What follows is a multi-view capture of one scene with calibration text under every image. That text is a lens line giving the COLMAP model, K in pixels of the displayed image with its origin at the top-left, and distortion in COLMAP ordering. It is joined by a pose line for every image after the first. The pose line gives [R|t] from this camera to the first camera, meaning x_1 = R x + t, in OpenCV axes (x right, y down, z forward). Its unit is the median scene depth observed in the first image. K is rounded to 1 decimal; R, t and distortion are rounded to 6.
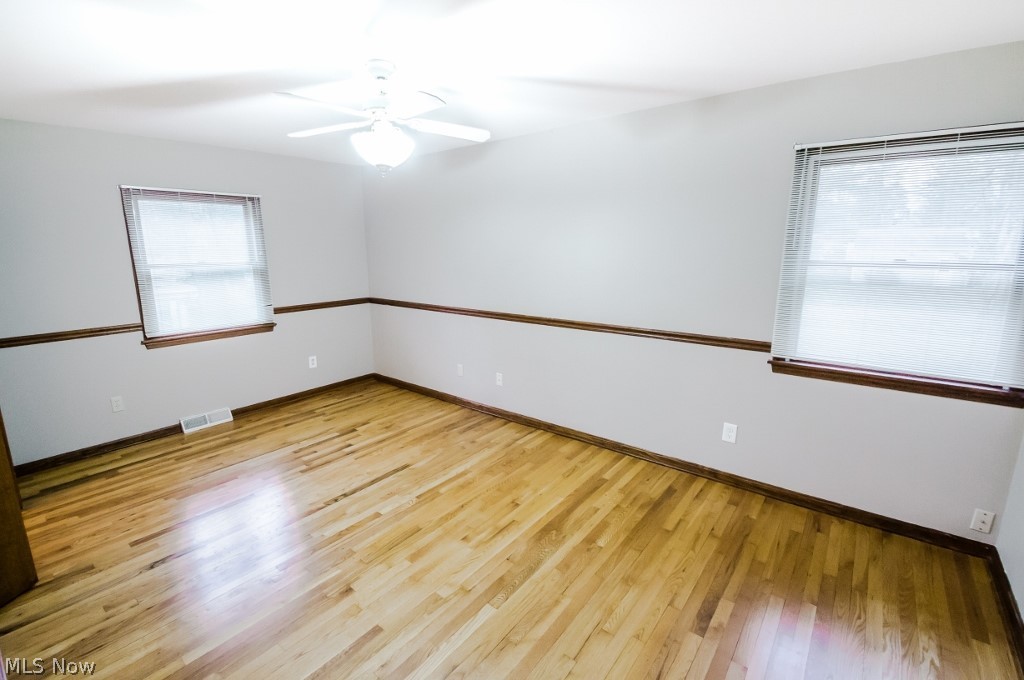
lens RADIAL K [[463.0, 0, 500.3], [0, 463.0, 337.6], [0, 0, 1]] dist [-0.002756, -0.000677]
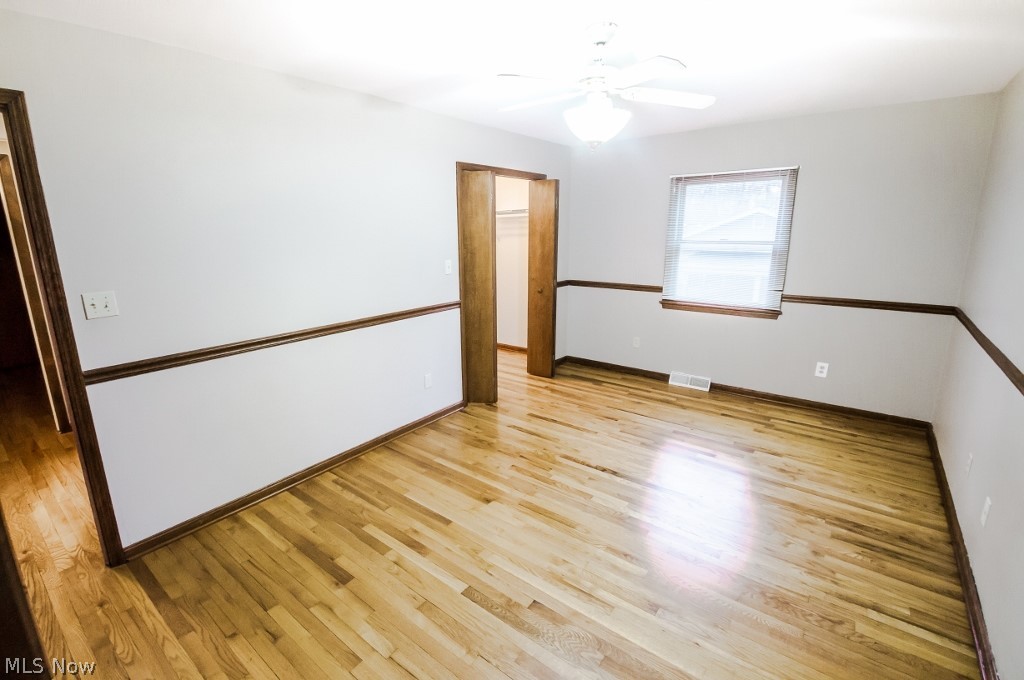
lens RADIAL K [[463.0, 0, 500.3], [0, 463.0, 337.6], [0, 0, 1]] dist [-0.002756, -0.000677]
pose [[-0.000718, 0.238252, -0.971203, 0.428365], [-0.188441, 0.953771, 0.234115, -0.098900], [0.982084, 0.183183, 0.044211, 0.481185]]
